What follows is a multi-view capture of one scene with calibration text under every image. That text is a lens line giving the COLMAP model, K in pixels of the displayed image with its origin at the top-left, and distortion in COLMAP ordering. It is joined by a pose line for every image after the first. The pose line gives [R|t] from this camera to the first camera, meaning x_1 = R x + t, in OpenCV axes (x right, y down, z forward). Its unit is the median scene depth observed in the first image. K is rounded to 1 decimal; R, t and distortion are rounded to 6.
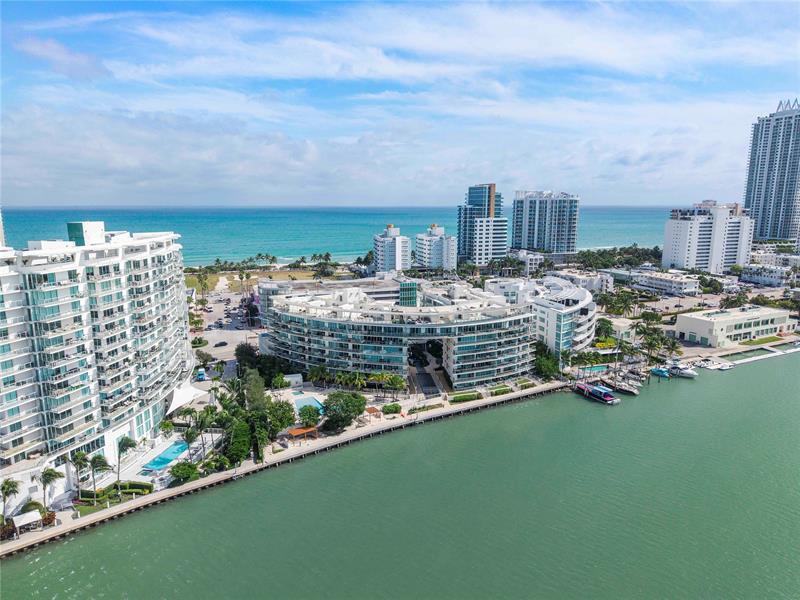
lens RADIAL K [[538.9, 0, 400.8], [0, 538.9, 312.4], [0, 0, 1]] dist [0.046481, -0.062330]
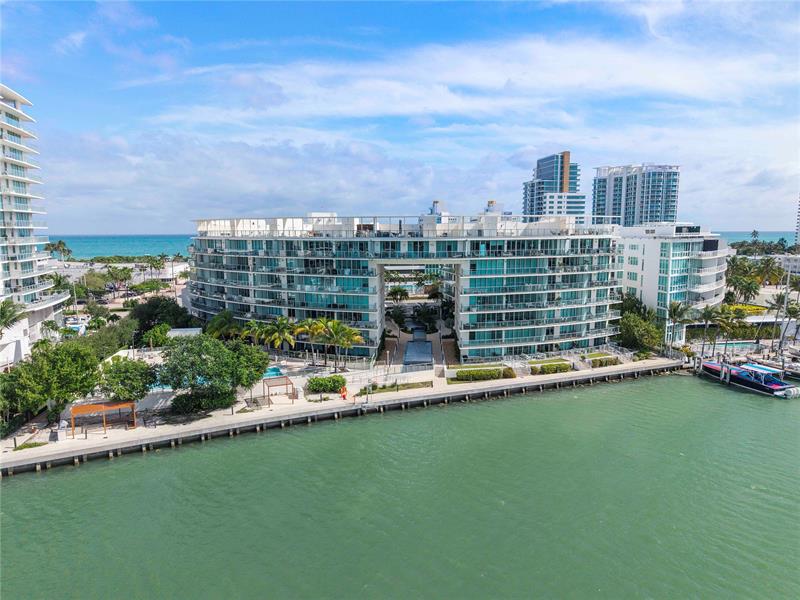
lens RADIAL K [[539.9, 0, 400.9], [0, 539.9, 308.3], [0, 0, 1]] dist [0.013145, -0.007576]
pose [[0.989469, 0.017339, -0.143701, 0.109715], [-0.025610, 0.998108, -0.055904, 0.117302], [0.142460, 0.058996, 0.988041, 0.436546]]
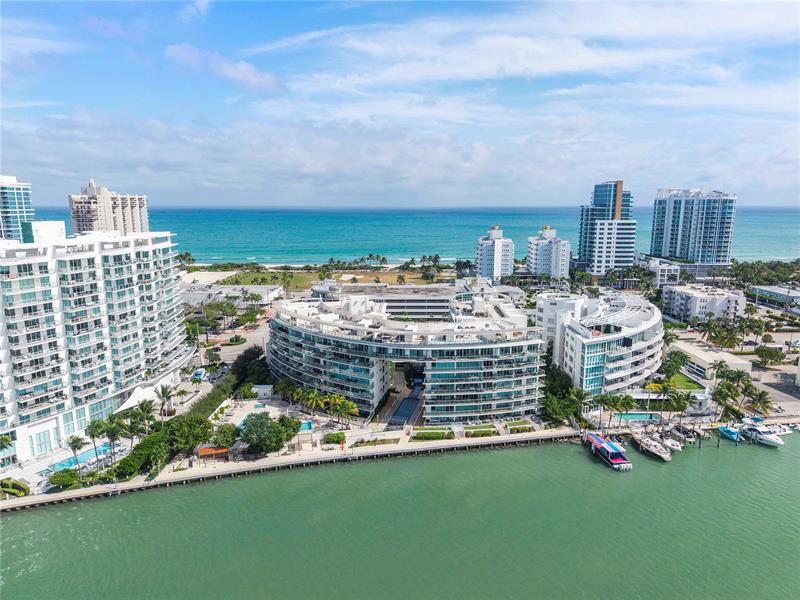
lens RADIAL K [[539.9, 0, 400.9], [0, 539.9, 308.3], [0, 0, 1]] dist [0.013145, -0.007576]
pose [[0.946743, 0.061396, -0.316082, 0.304871], [-0.063849, 0.997956, 0.002599, -0.035016], [0.315595, 0.017721, 0.948728, 0.174155]]
